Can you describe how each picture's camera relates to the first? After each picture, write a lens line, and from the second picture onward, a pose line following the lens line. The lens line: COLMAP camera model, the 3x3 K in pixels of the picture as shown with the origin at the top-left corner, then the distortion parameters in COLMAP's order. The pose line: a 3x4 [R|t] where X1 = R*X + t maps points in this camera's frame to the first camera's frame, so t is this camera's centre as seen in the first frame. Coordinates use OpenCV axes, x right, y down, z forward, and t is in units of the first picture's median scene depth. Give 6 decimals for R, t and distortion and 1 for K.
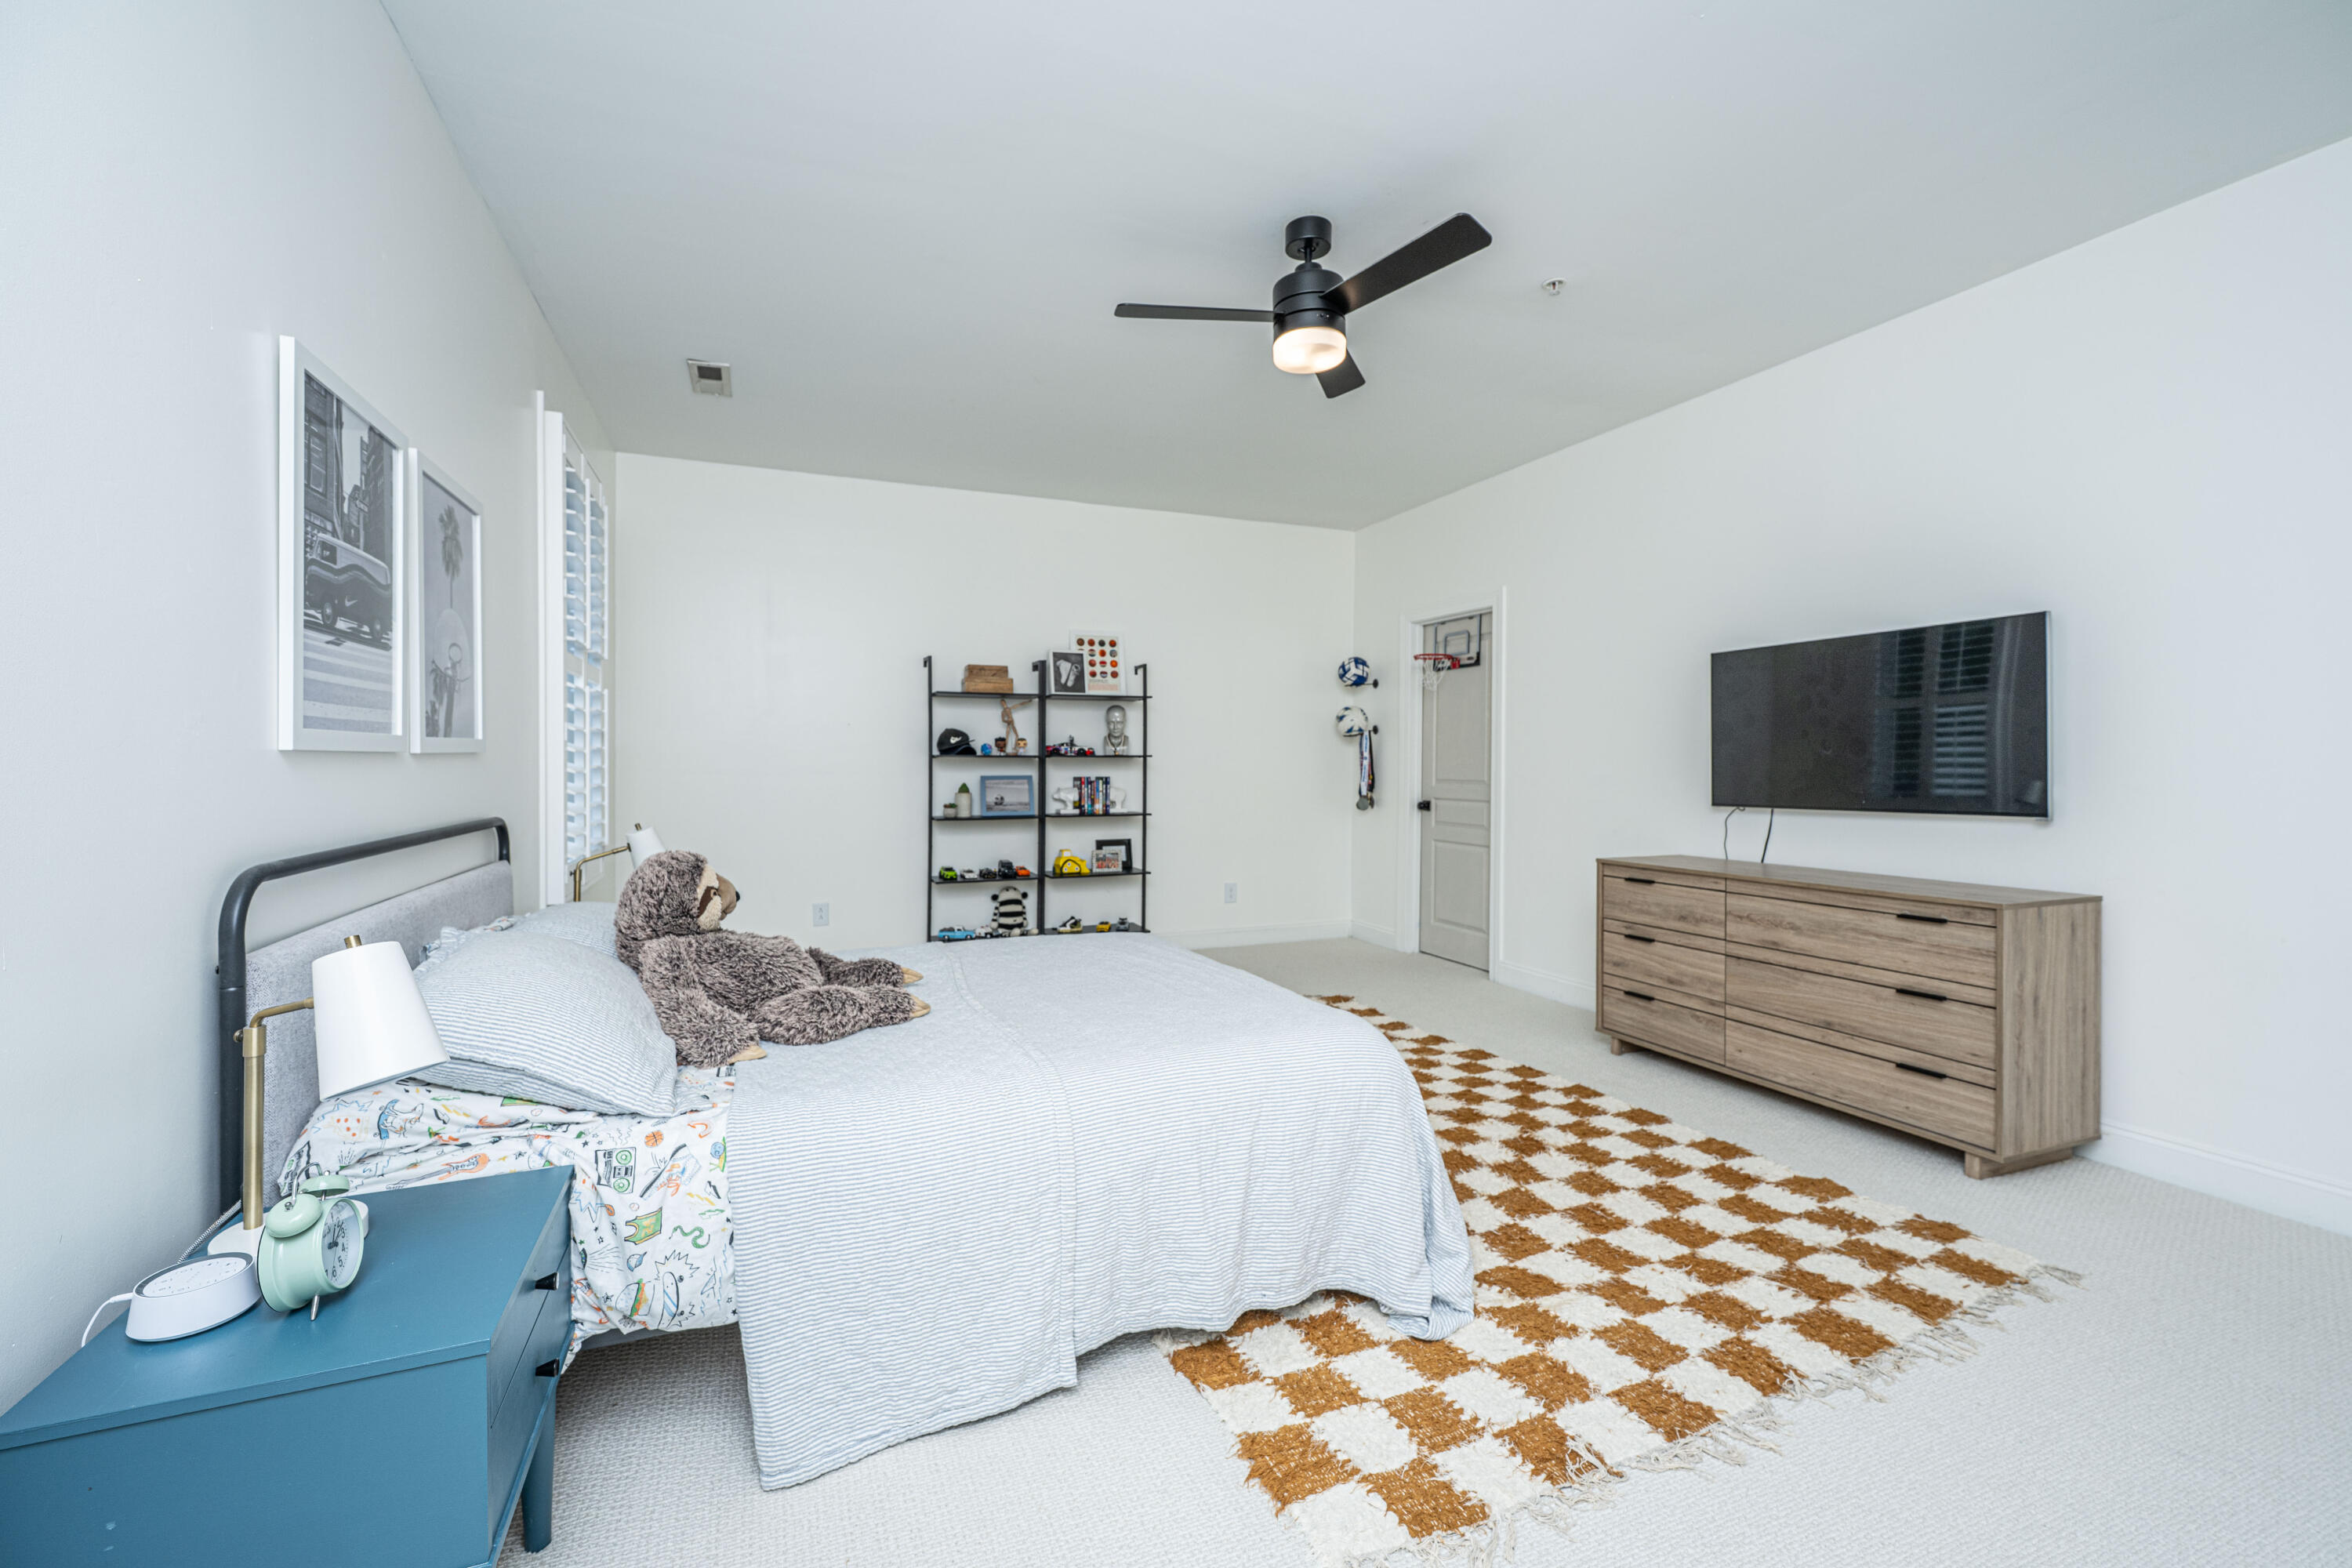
lens RADIAL K [[964.1, 0, 1163.3], [0, 964.1, 754.8], [0, 0, 1]] dist [0.000695, 0.000198]
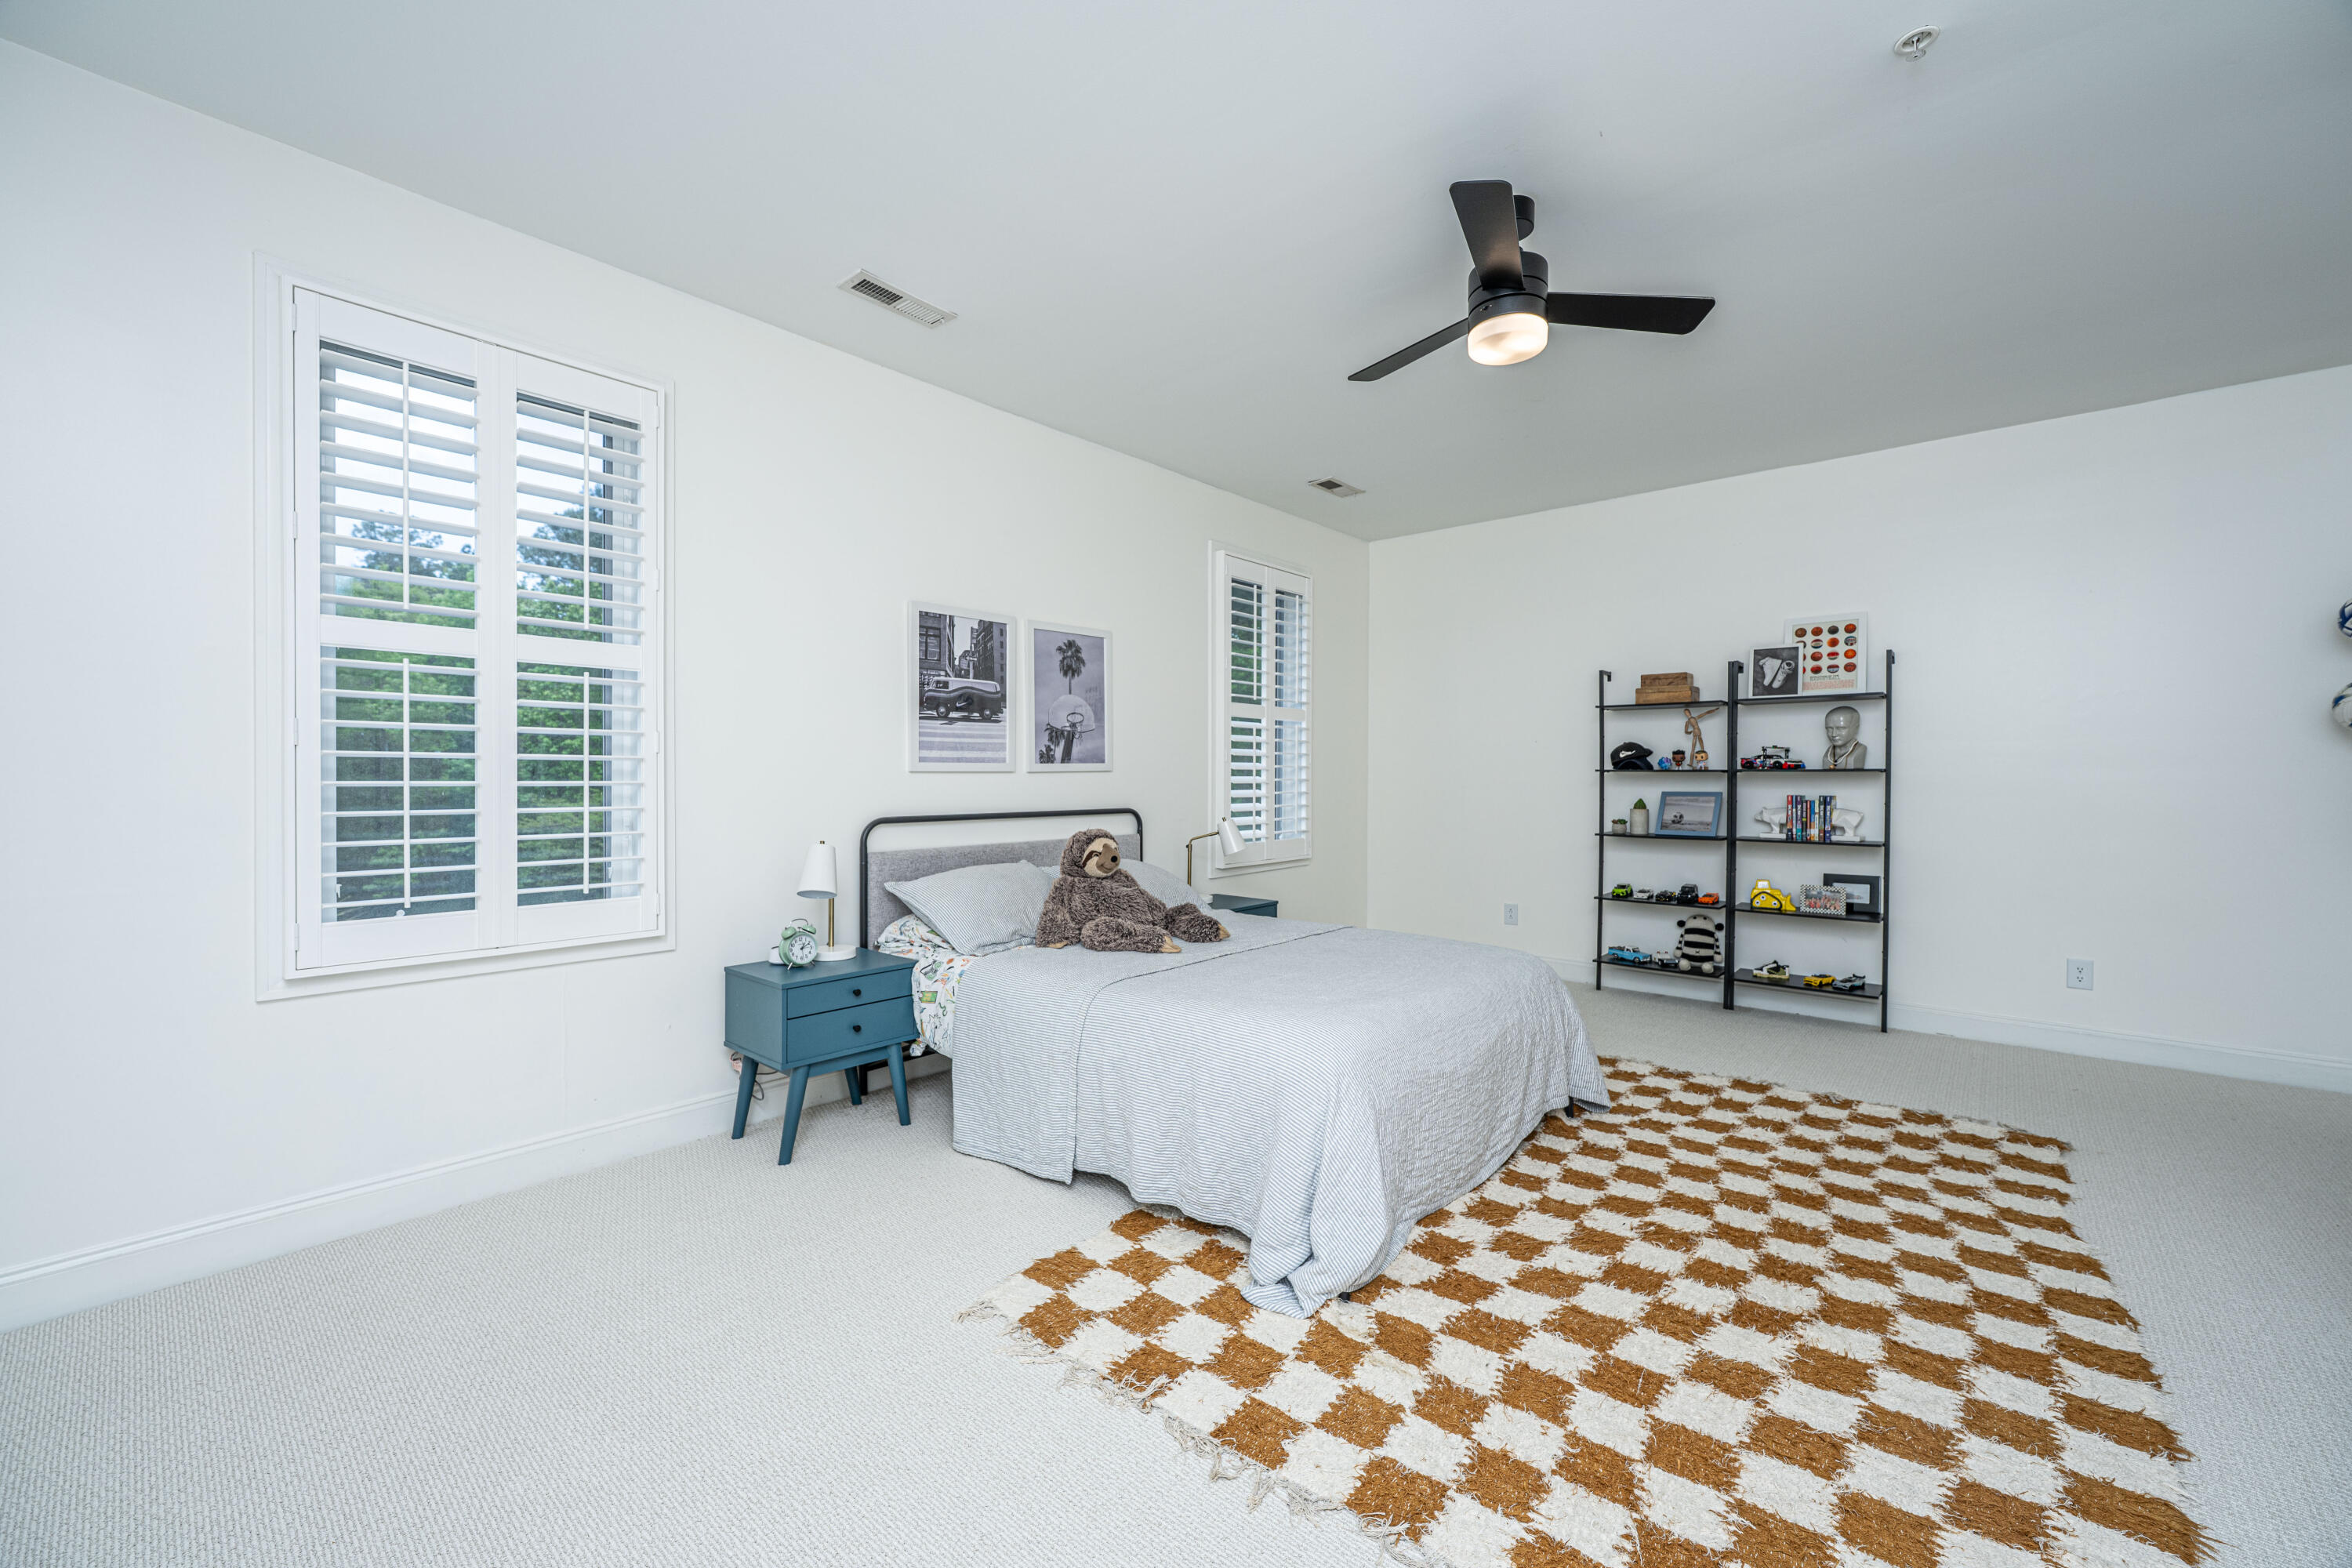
lens RADIAL K [[964.1, 0, 1163.3], [0, 964.1, 754.8], [0, 0, 1]] dist [0.000695, 0.000198]
pose [[0.428739, -0.016961, -0.903269, 0.449512], [0.004914, 0.999853, -0.016442, -0.000946], [0.903415, 0.002611, 0.428759, 0.156832]]
